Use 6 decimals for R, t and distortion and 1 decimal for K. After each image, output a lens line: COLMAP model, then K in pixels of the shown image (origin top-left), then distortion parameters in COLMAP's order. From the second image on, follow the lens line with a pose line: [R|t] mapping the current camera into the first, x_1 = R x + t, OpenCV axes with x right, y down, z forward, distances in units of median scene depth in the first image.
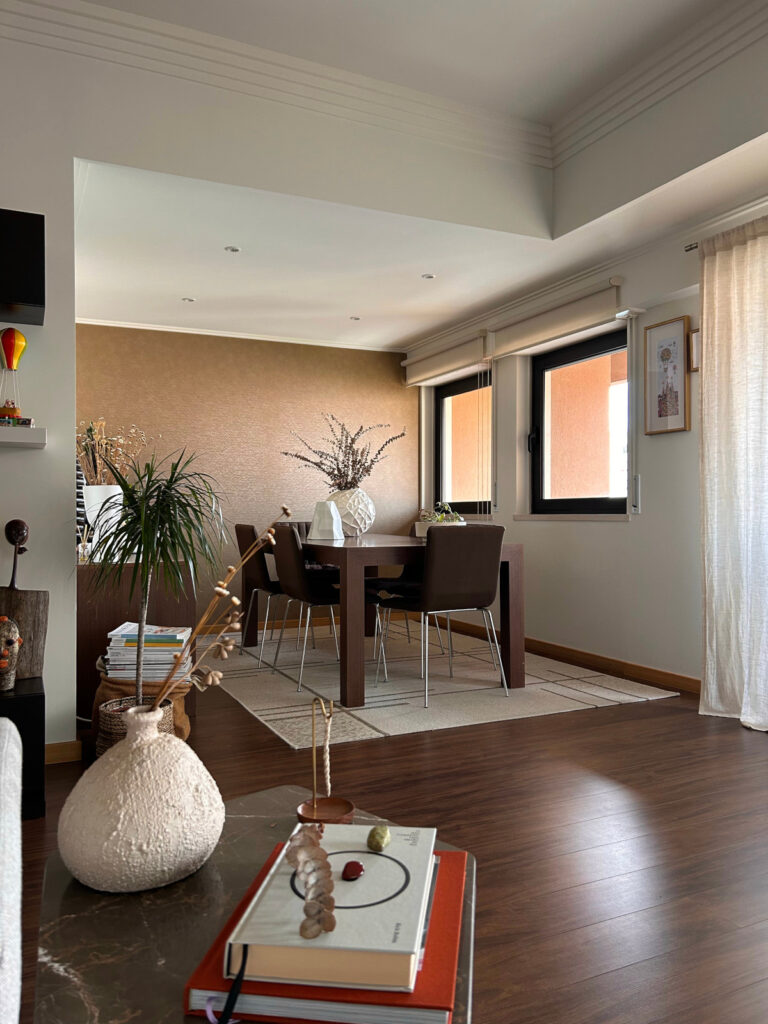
lens RADIAL K [[778.5, 0, 383.7], [0, 778.5, 512.7], [0, 0, 1]] dist [0.003572, 0.002281]
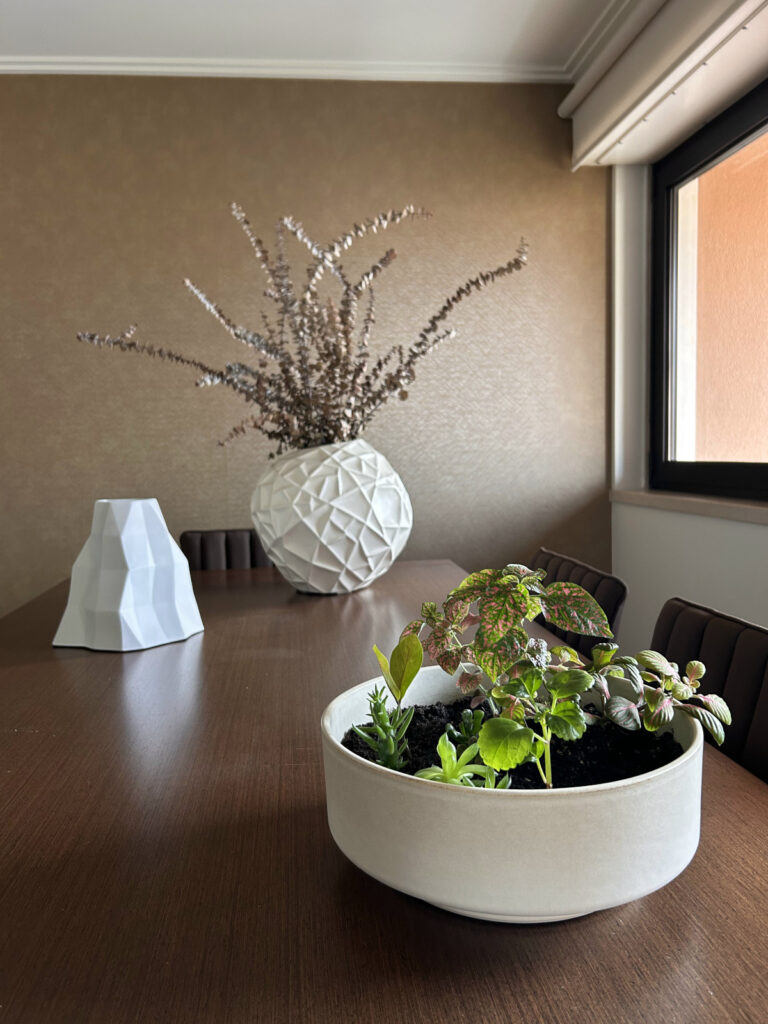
lens RADIAL K [[778.5, 0, 381.8], [0, 778.5, 510.5], [0, 0, 1]] dist [0.003572, 0.002281]
pose [[0.947005, 0.004167, -0.321192, 0.065093], [0.022576, 0.996580, 0.079493, -0.022986], [0.320425, -0.082531, 0.943672, 0.582937]]
